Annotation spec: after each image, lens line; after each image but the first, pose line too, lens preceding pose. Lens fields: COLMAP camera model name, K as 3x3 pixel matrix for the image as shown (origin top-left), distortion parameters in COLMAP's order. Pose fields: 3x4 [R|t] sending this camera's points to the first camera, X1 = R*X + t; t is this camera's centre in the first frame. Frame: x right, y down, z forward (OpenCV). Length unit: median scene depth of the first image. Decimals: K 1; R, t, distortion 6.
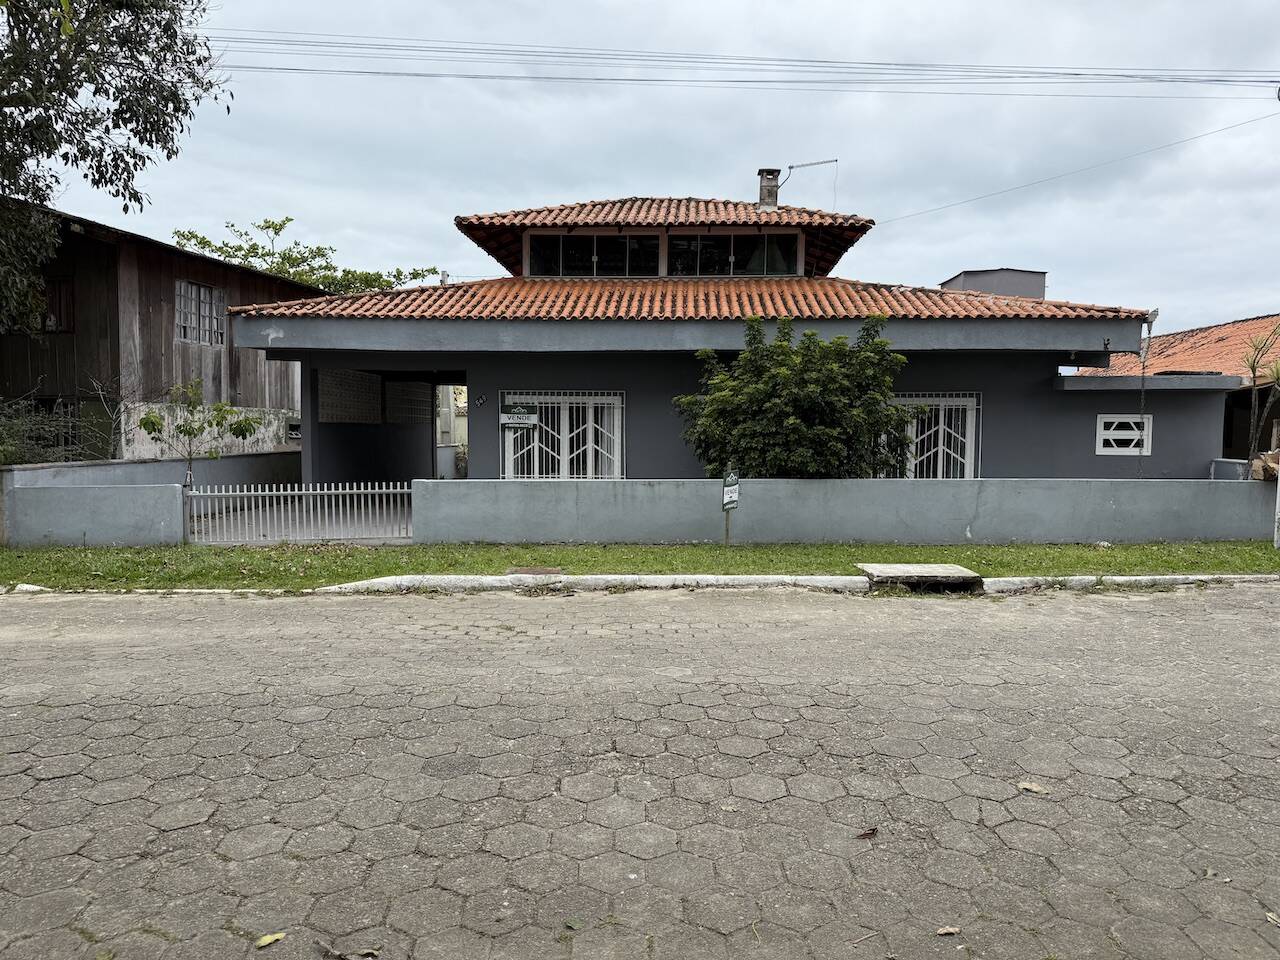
lens RADIAL K [[830.4, 0, 717.1], [0, 830.4, 483.4], [0, 0, 1]] dist [-0.003793, -0.003639]
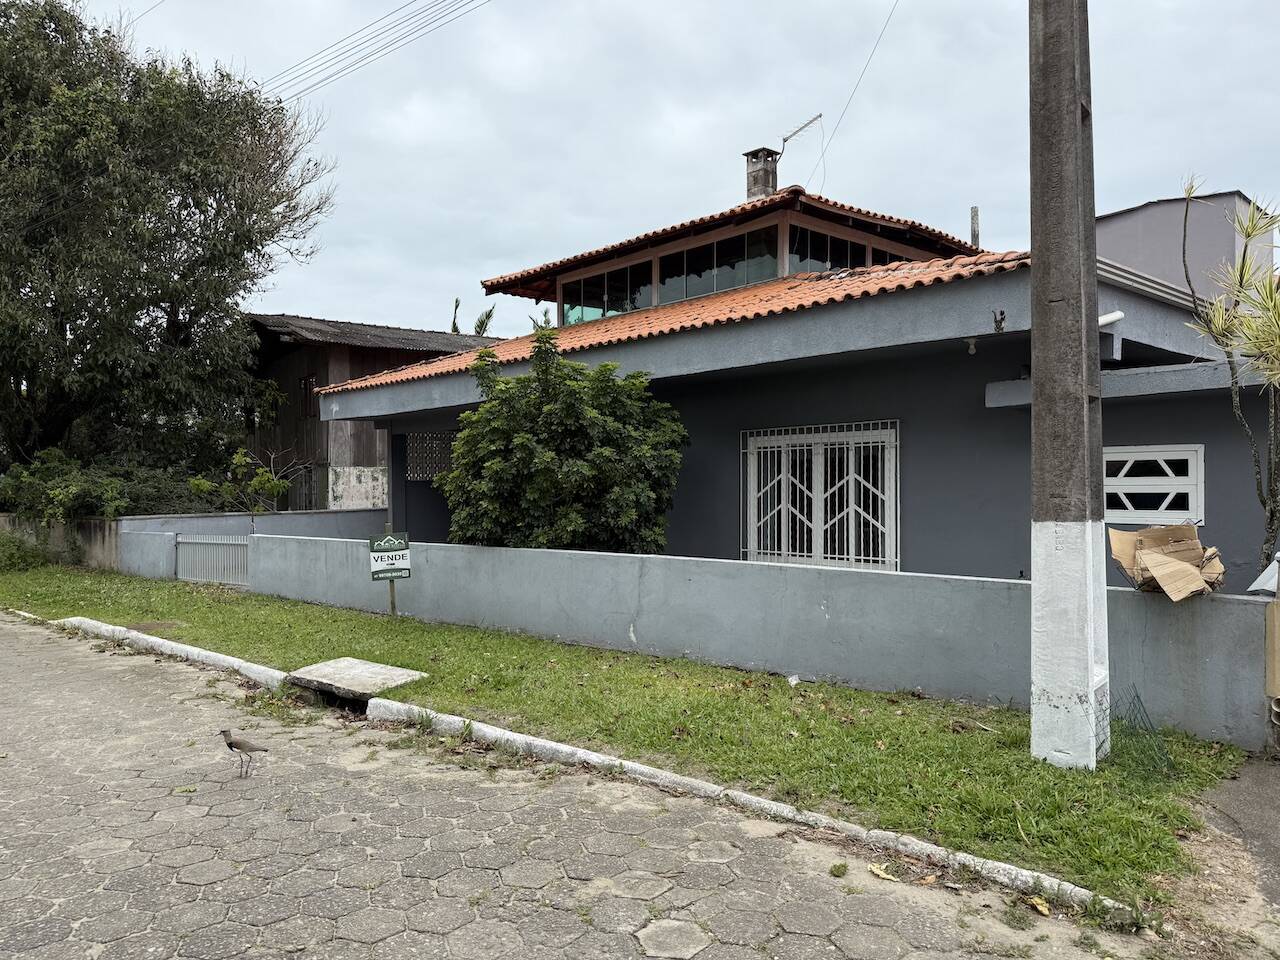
lens RADIAL K [[889.3, 0, 643.0], [0, 889.3, 486.1], [0, 0, 1]] dist [0.061571, -0.128562]
pose [[0.728792, -0.009925, -0.684664, 0.644054], [-0.032148, 0.998296, -0.048692, -0.020949], [0.683980, 0.057497, 0.727231, 0.381750]]
